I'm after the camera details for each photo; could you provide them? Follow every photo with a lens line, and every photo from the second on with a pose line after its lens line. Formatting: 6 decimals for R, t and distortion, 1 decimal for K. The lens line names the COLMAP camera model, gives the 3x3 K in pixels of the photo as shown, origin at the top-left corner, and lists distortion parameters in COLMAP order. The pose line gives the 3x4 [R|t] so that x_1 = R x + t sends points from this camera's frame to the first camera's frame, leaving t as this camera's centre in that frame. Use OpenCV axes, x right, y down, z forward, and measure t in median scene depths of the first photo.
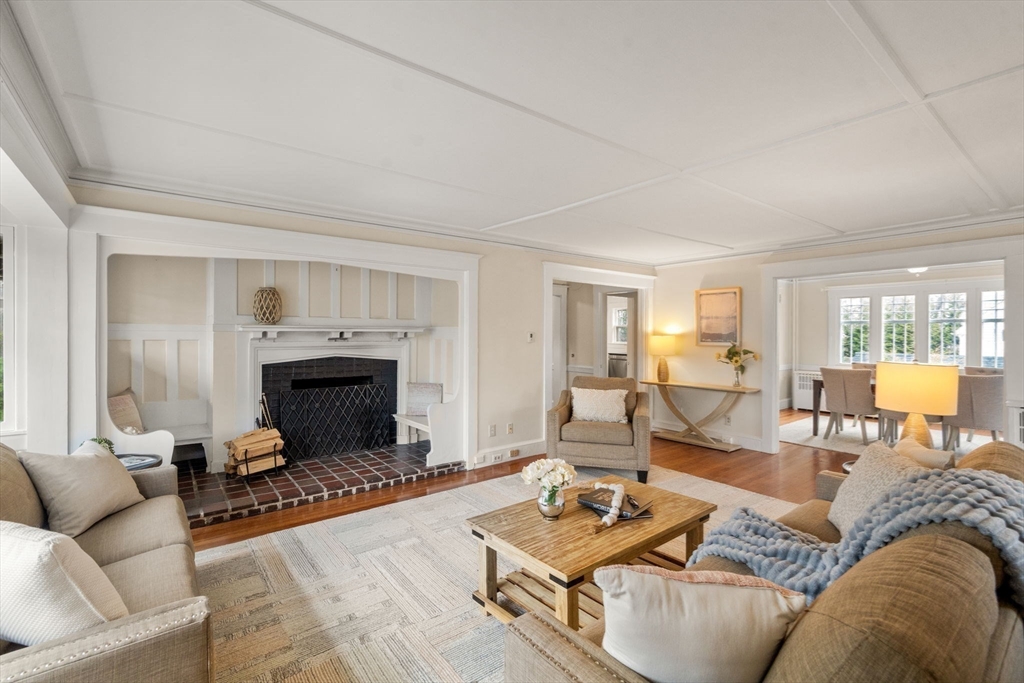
lens RADIAL K [[462.6, 0, 510.5], [0, 462.6, 336.2], [0, 0, 1]] dist [-0.001137, -0.000022]
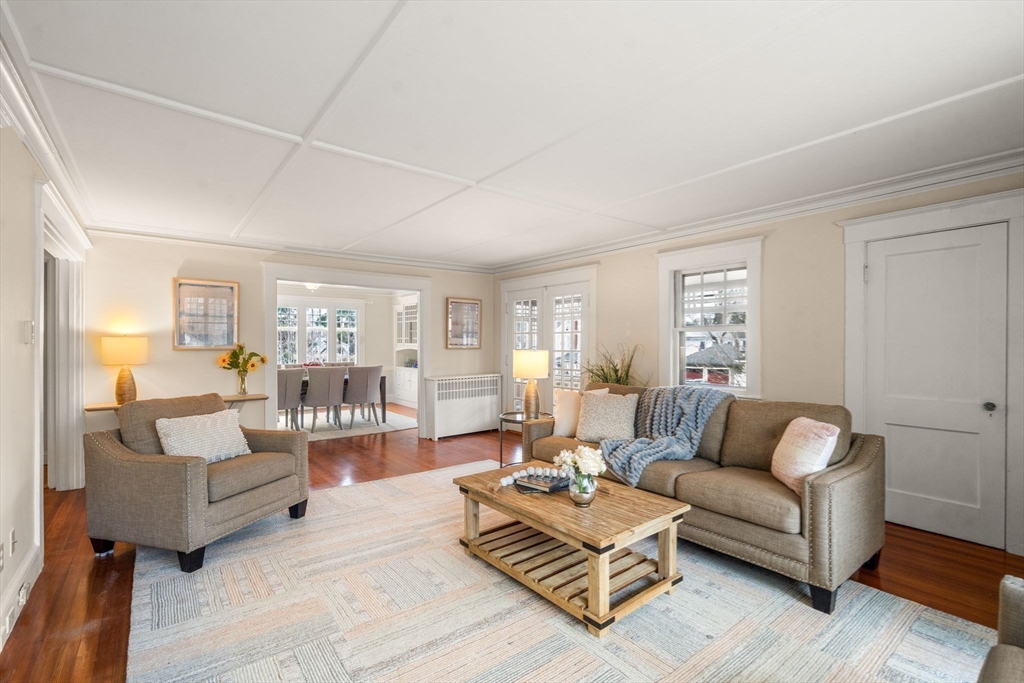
lens RADIAL K [[462.6, 0, 506.9], [0, 462.6, 344.5], [0, 0, 1]] dist [-0.001137, -0.000022]
pose [[0.007605, 0.000399, 0.999971, -0.363155], [0.005712, 0.999984, -0.000442, 0.015431], [-0.999955, 0.005715, 0.007602, 0.451143]]
